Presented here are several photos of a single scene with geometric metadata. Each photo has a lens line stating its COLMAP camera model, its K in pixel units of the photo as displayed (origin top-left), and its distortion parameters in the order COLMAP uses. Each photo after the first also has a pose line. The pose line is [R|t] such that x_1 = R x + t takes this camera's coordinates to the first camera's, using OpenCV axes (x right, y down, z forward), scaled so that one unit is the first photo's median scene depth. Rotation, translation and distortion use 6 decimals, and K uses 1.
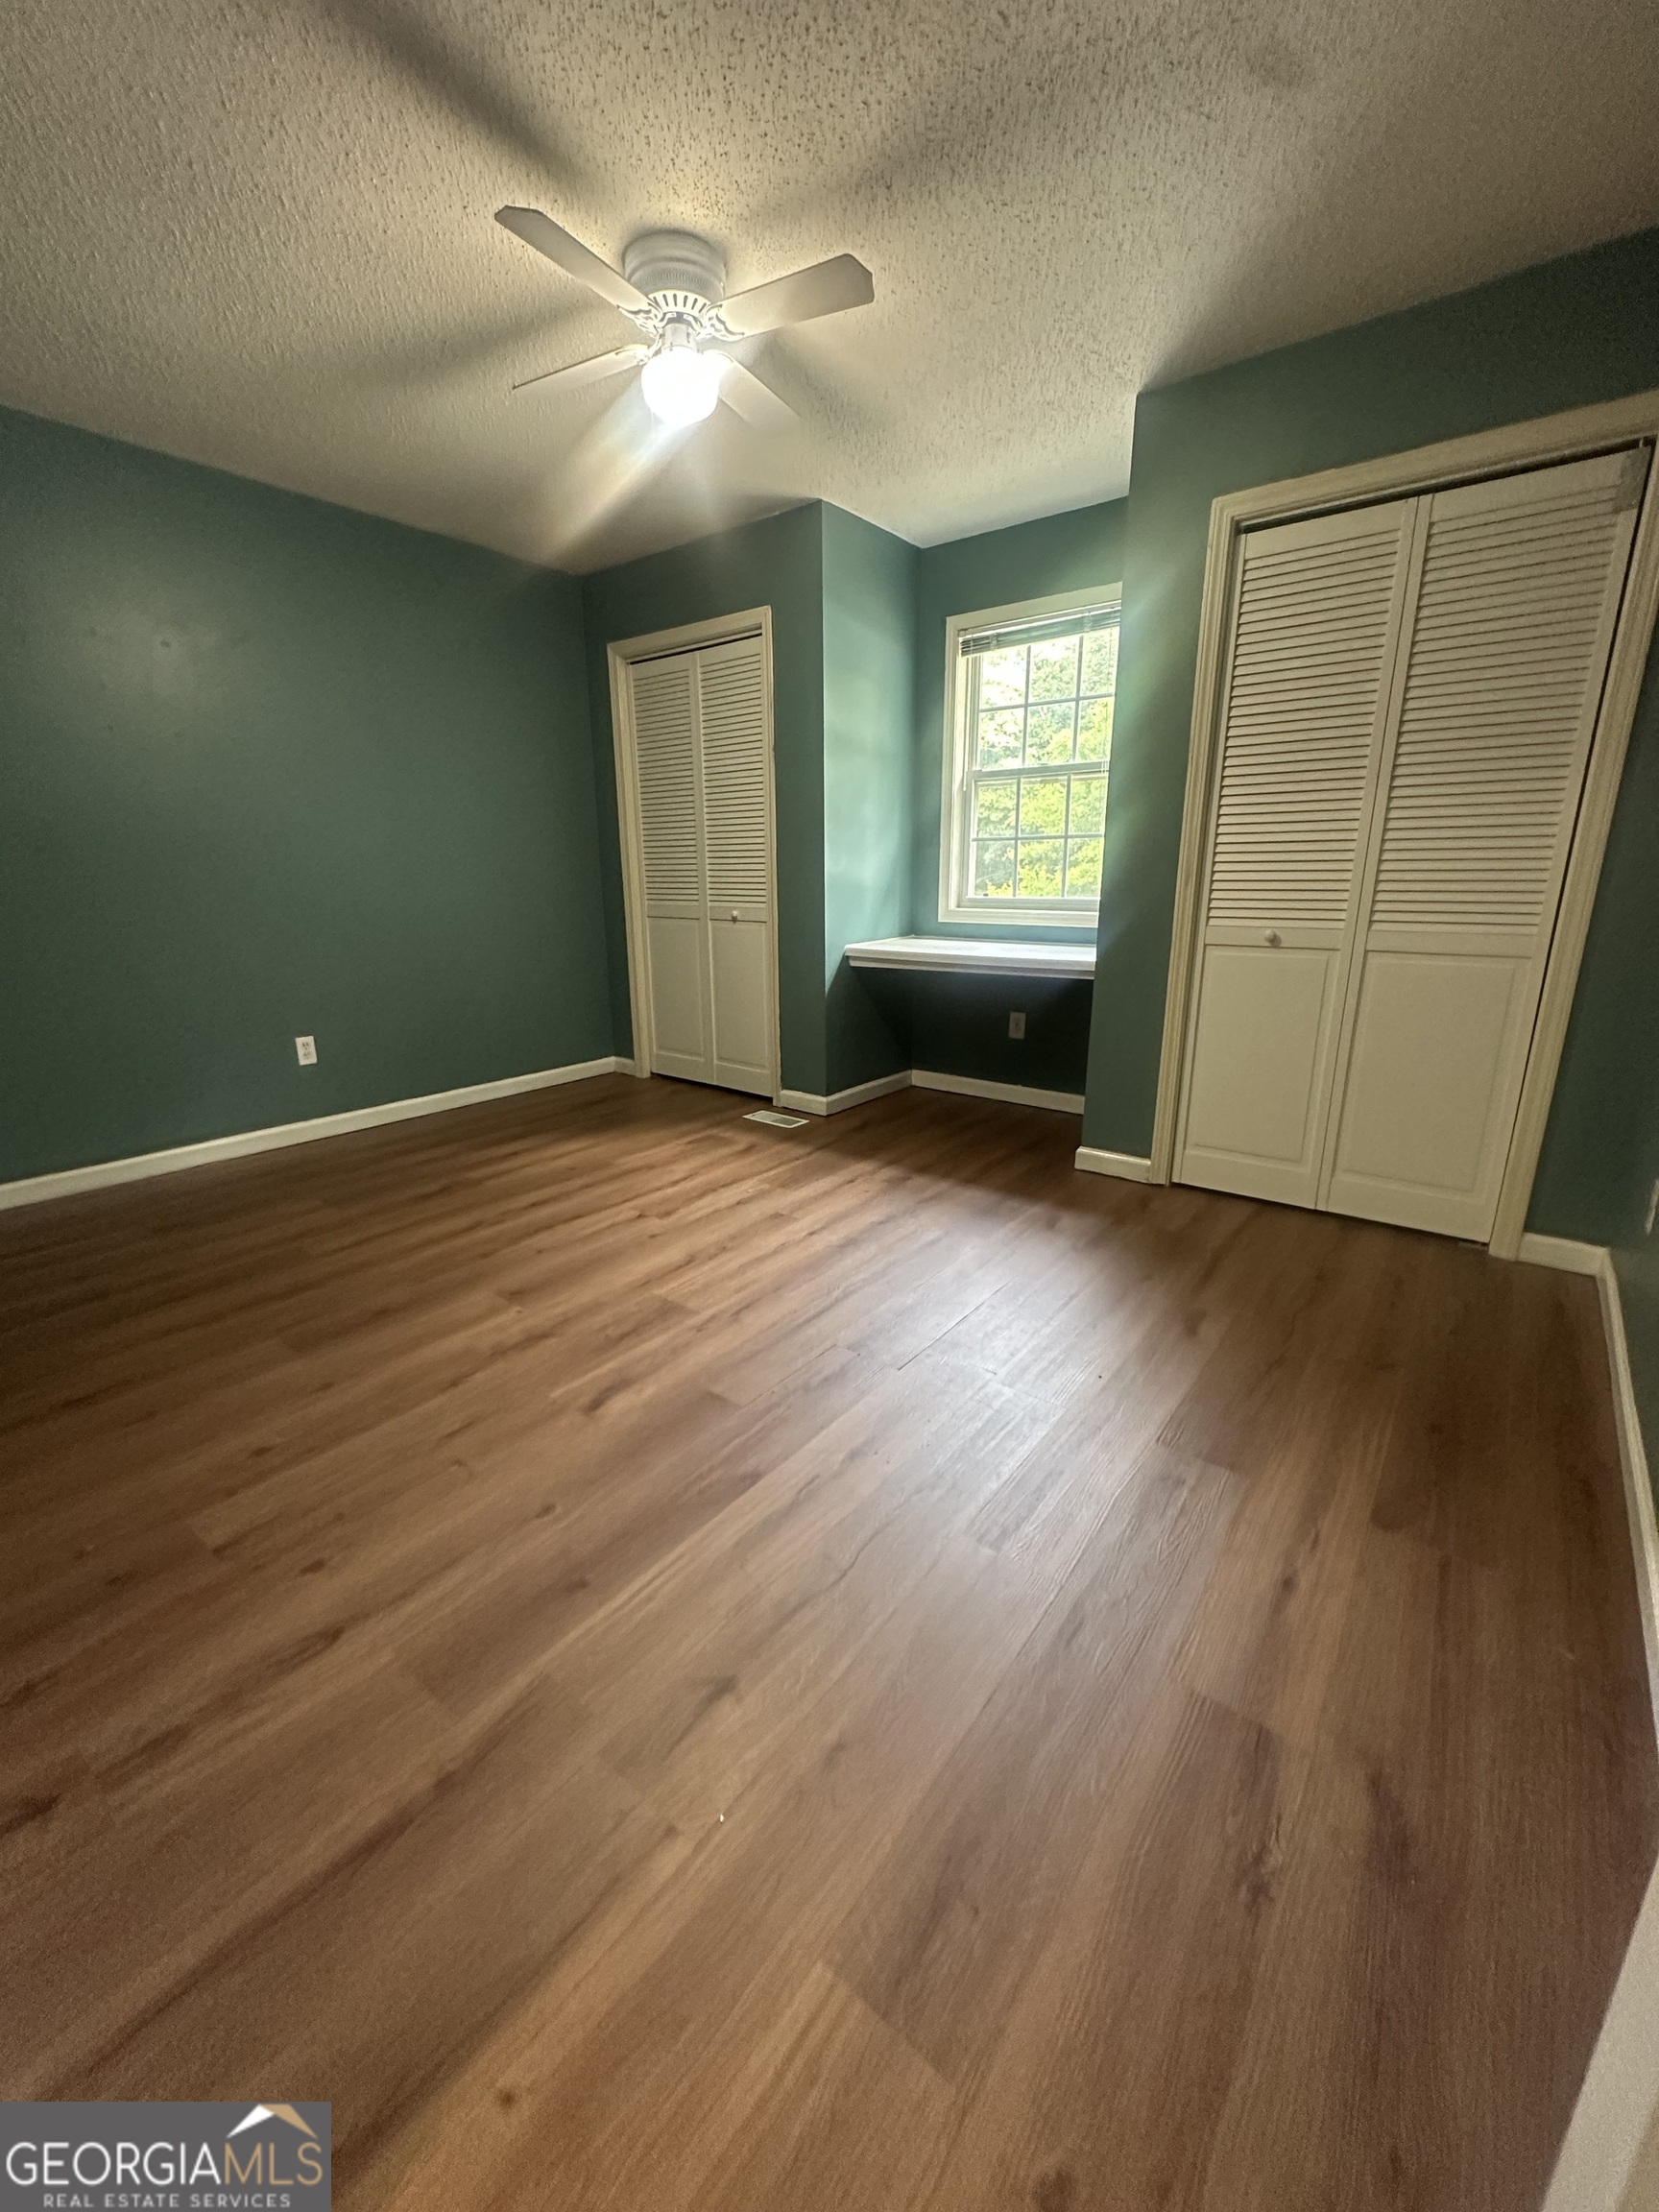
lens RADIAL K [[878.3, 0, 825.3], [0, 878.3, 1110.2], [0, 0, 1]] dist [0.002052, -0.000249]
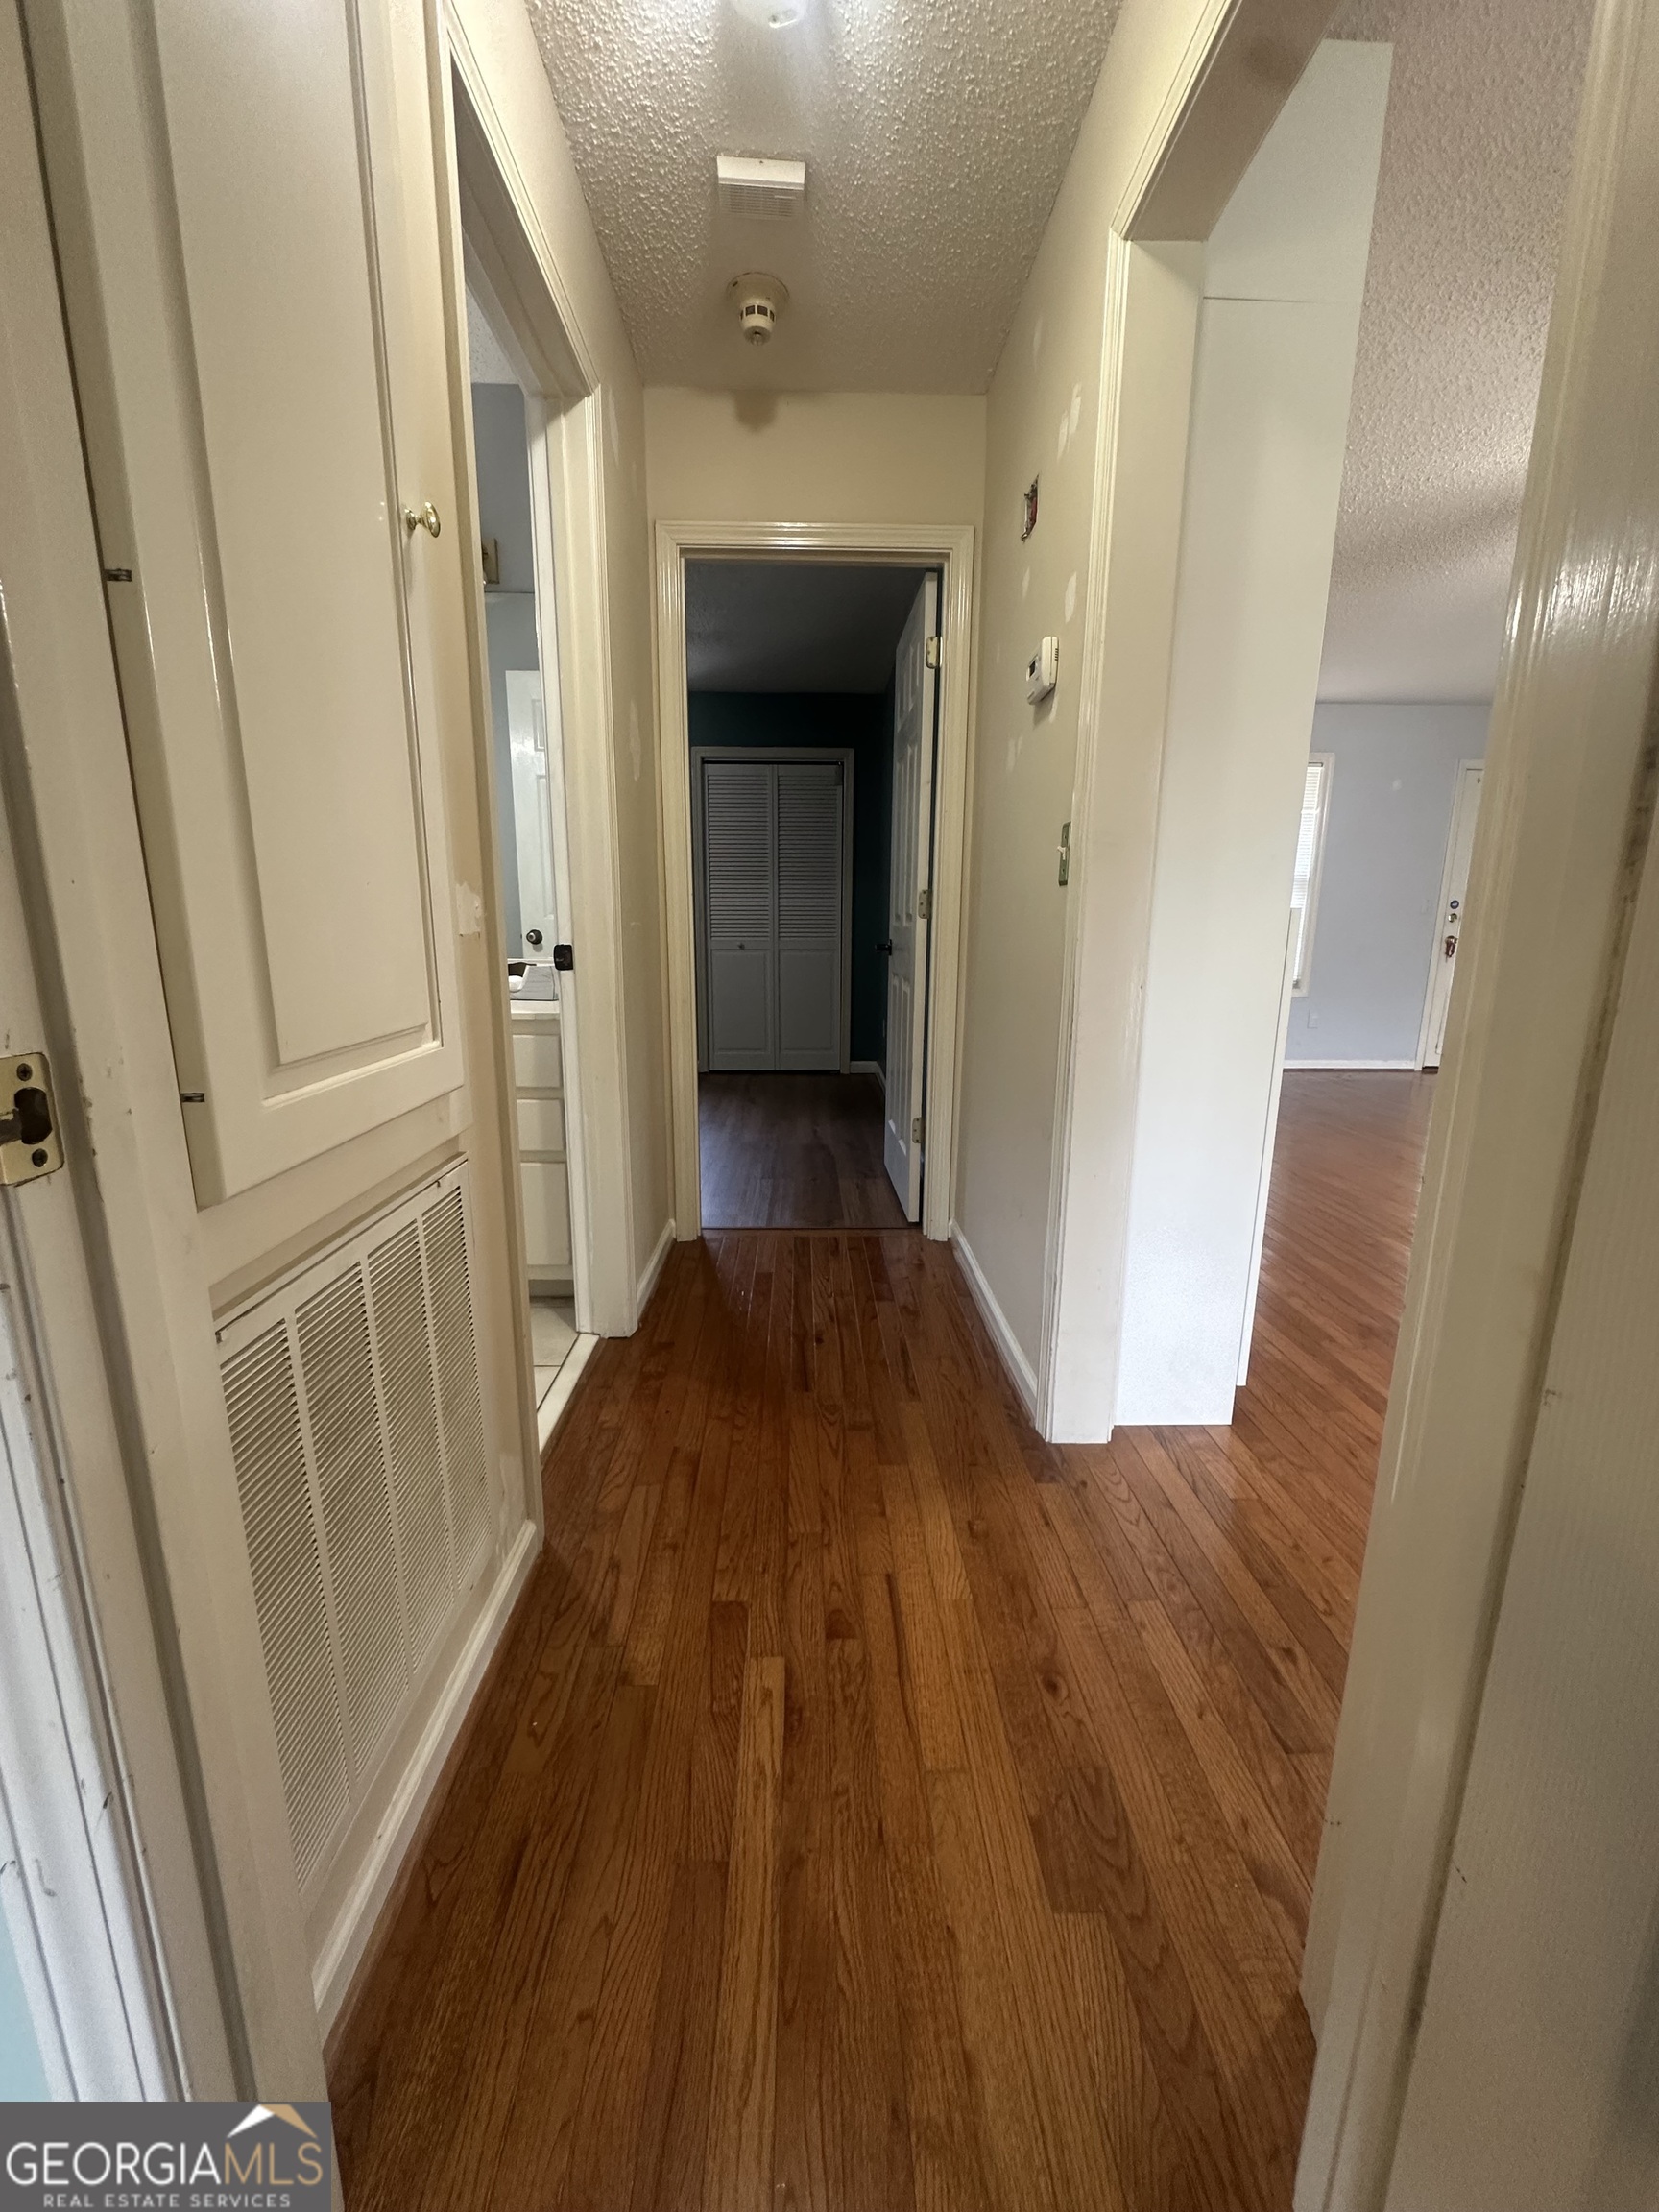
lens RADIAL K [[878.3, 0, 833.0], [0, 878.3, 1107.2], [0, 0, 1]] dist [0.002052, -0.000249]
pose [[0.776529, -0.119995, 0.618550, -0.747815], [0.155427, 0.987841, -0.003488, 0.256520], [-0.610611, 0.098848, 0.785738, -0.848567]]
